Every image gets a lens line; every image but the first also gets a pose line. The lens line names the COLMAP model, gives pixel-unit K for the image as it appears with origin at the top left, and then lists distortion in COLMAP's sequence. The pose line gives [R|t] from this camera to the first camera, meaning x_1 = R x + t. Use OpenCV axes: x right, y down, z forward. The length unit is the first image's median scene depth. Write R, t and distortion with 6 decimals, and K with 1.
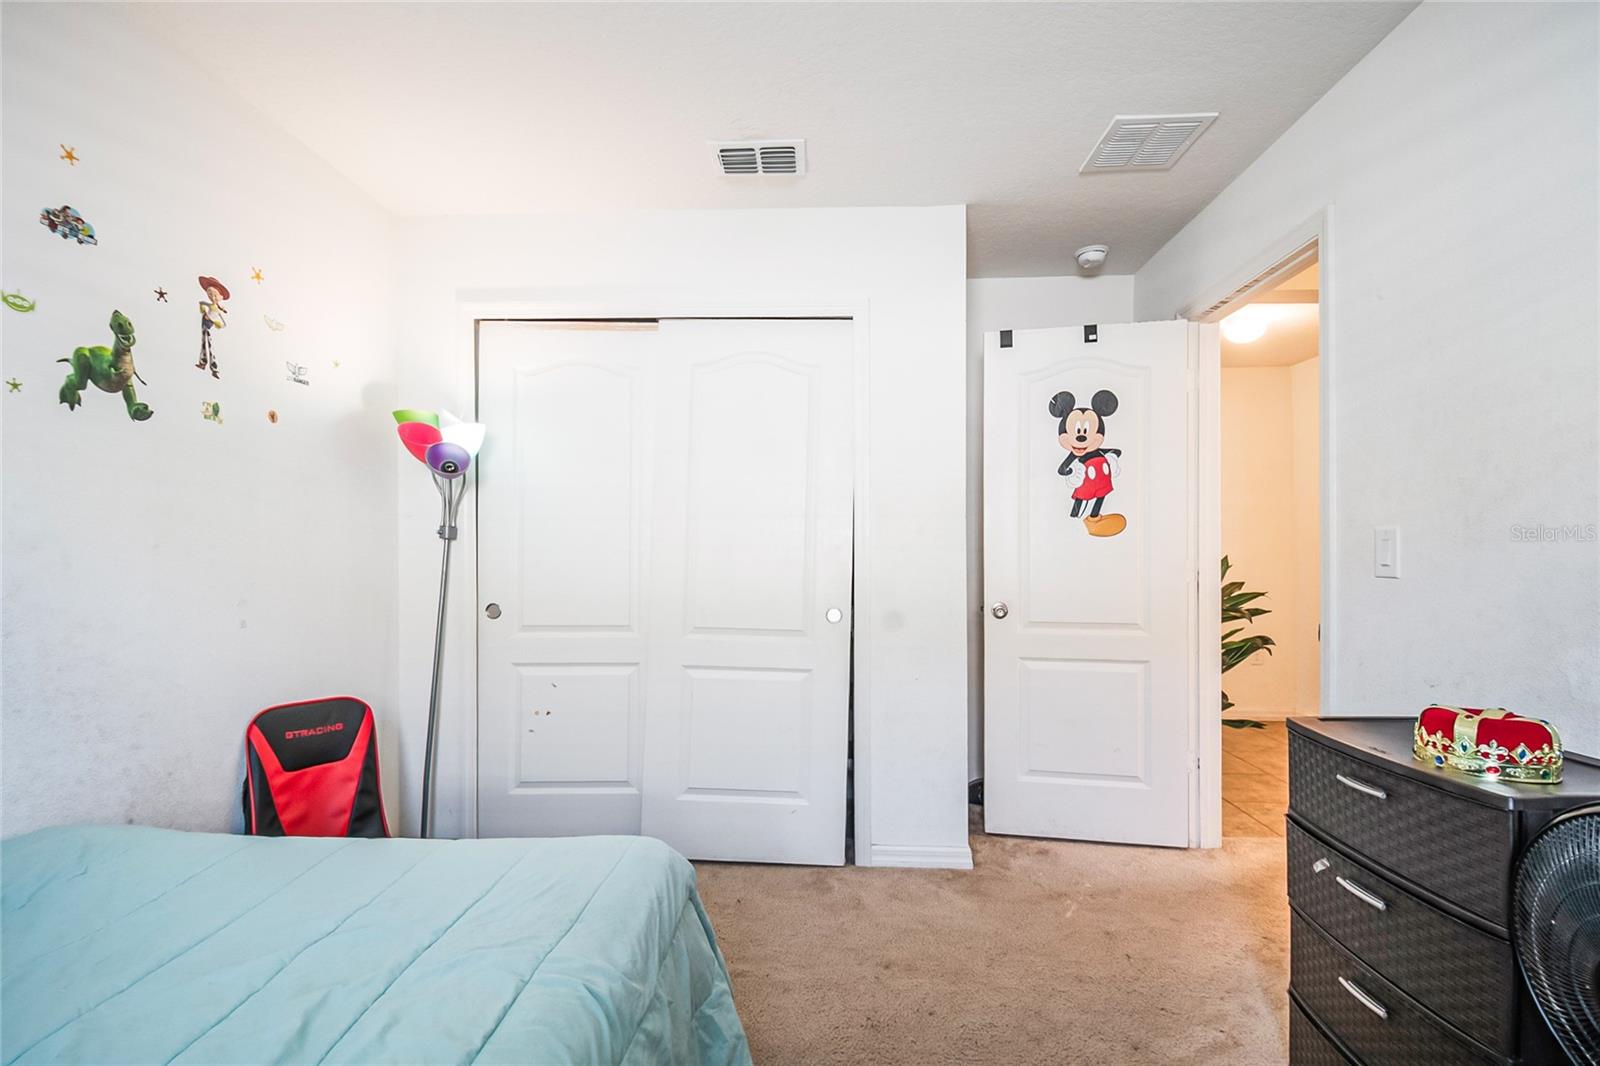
lens RADIAL K [[708.7, 0, 805.9], [0, 708.7, 550.1], [0, 0, 1]] dist [0.024742, -0.026068]
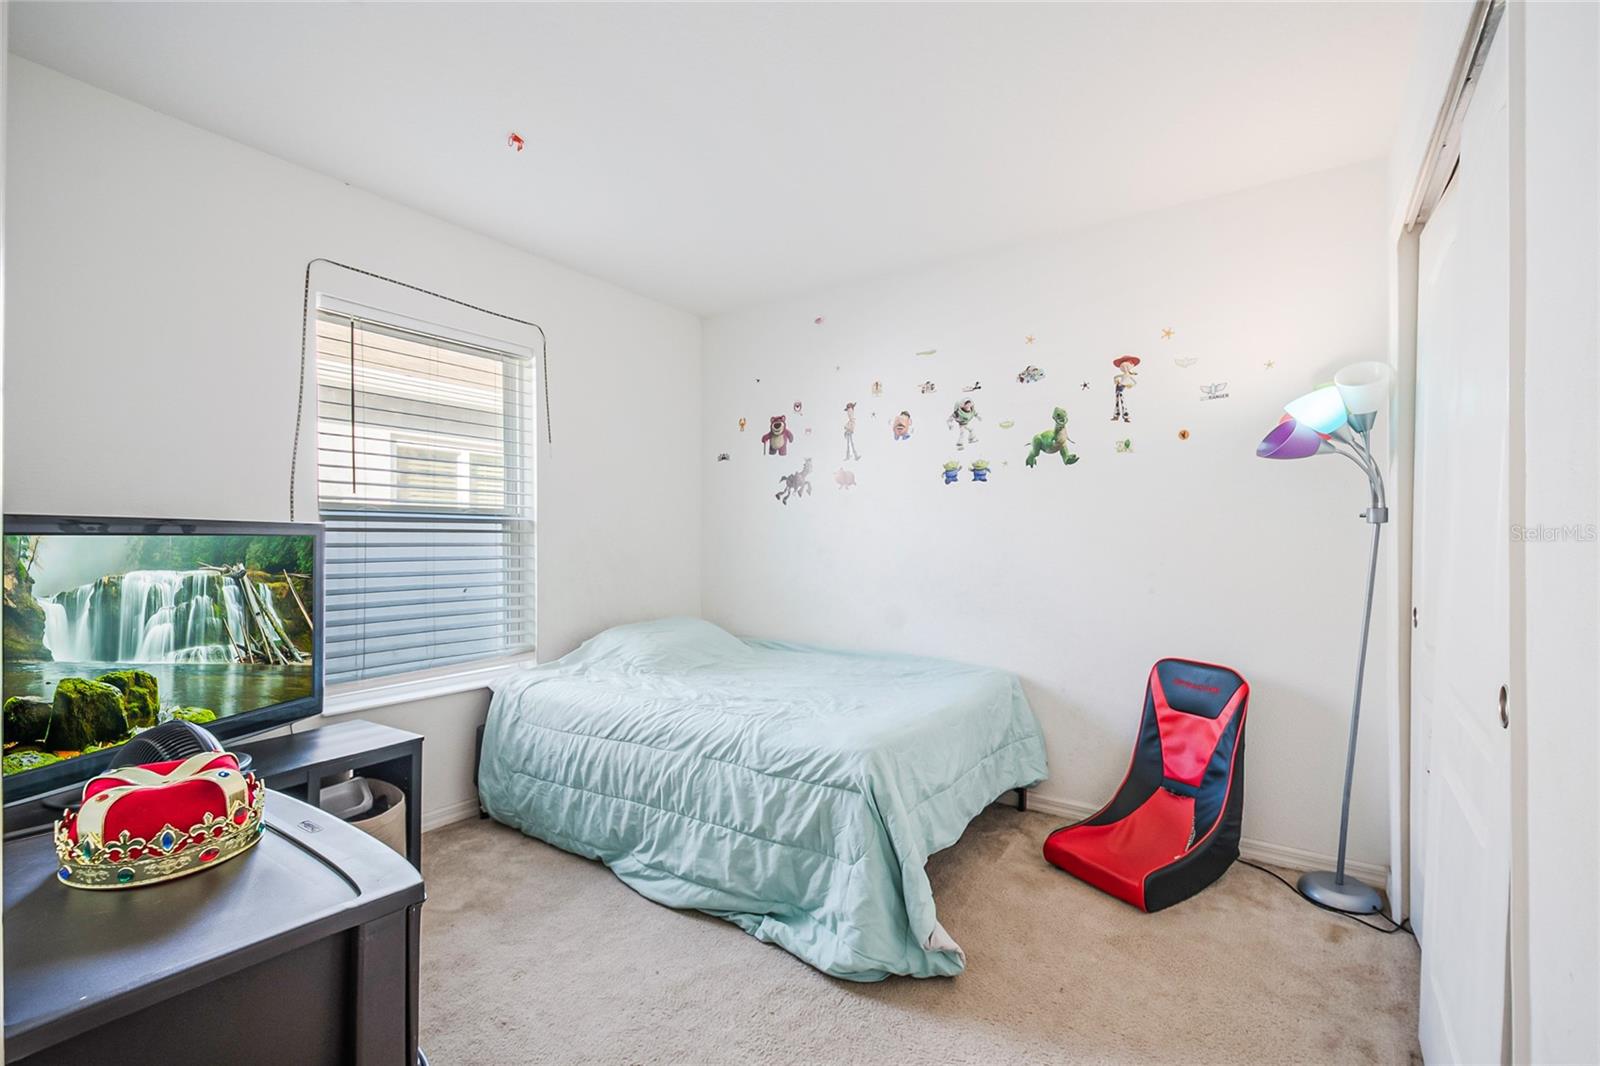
lens RADIAL K [[708.7, 0, 805.9], [0, 708.7, 550.1], [0, 0, 1]] dist [0.024742, -0.026068]
pose [[-0.541025, 0.002450, -0.841003, 0.796359], [0.003638, 0.999993, 0.000574, 0.021505], [0.840999, -0.002749, -0.541030, 1.258157]]
